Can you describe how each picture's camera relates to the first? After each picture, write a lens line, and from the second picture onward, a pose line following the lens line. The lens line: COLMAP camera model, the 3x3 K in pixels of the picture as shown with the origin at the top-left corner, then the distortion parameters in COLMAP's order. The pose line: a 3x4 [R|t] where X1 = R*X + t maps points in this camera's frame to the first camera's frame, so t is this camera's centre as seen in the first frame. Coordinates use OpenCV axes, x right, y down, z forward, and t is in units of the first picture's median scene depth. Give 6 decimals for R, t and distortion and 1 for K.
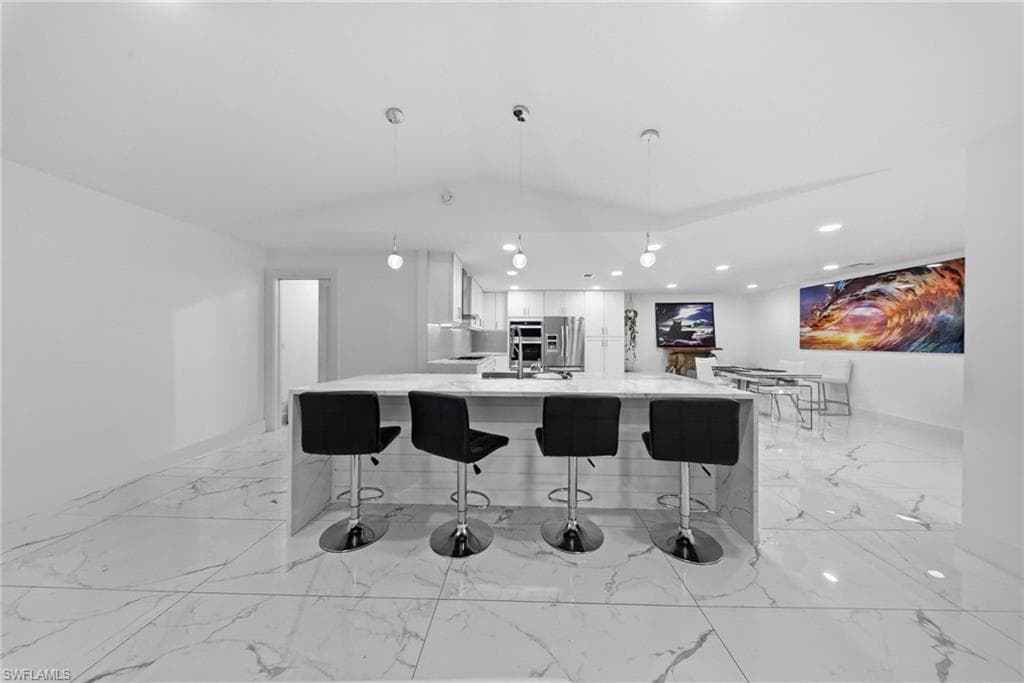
lens RADIAL K [[303.1, 0, 512.0], [0, 303.1, 341.5], [0, 0, 1]] dist [-0.000449, -0.000047]
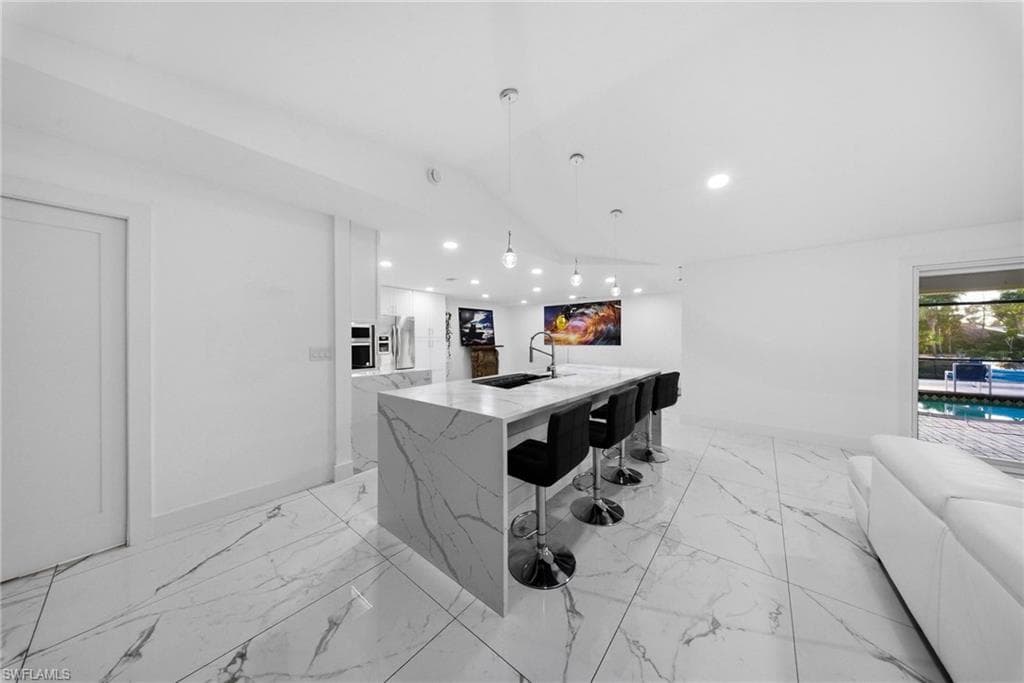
lens RADIAL K [[305.1, 0, 516.0], [0, 305.1, 339.6], [0, 0, 1]] dist [0.000342, -0.000074]
pose [[0.603323, -0.010039, 0.797434, -0.351674], [0.010299, 0.999935, 0.004796, -0.009679], [-0.797430, 0.005319, 0.603388, 0.141288]]
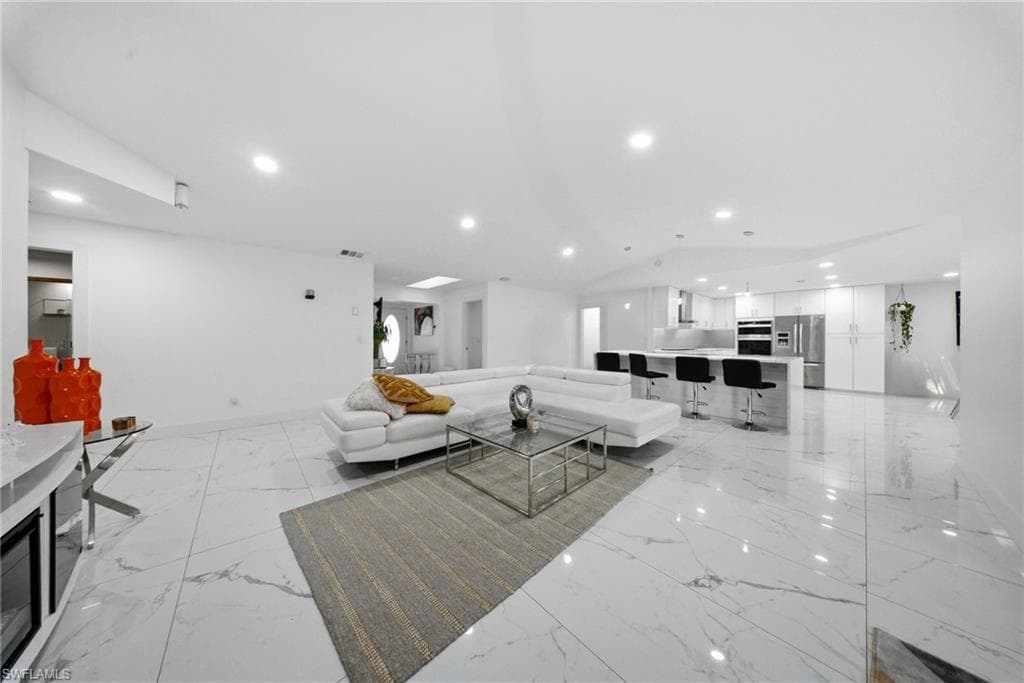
lens RADIAL K [[308.9, 0, 522.6], [0, 308.9, 336.8], [0, 0, 1]] dist [-0.000390, -0.000076]
pose [[0.699454, -0.005819, -0.714654, 0.272091], [-0.002761, 0.999937, -0.010844, 0.008677], [0.714672, 0.009558, 0.699395, -0.463040]]
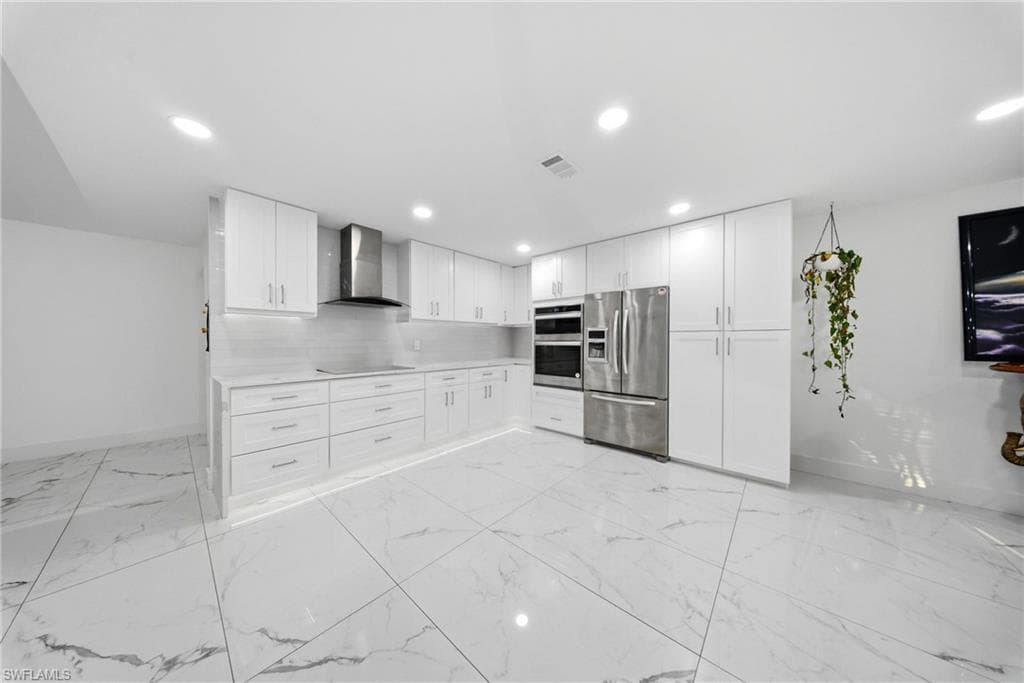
lens RADIAL K [[305.1, 0, 516.0], [0, 305.1, 339.6], [0, 0, 1]] dist [0.000342, -0.000074]
pose [[0.772859, -0.004340, -0.634563, 0.351092], [0.000346, 0.999979, -0.006418, -0.000898], [0.634578, 0.004740, 0.772844, 0.521816]]
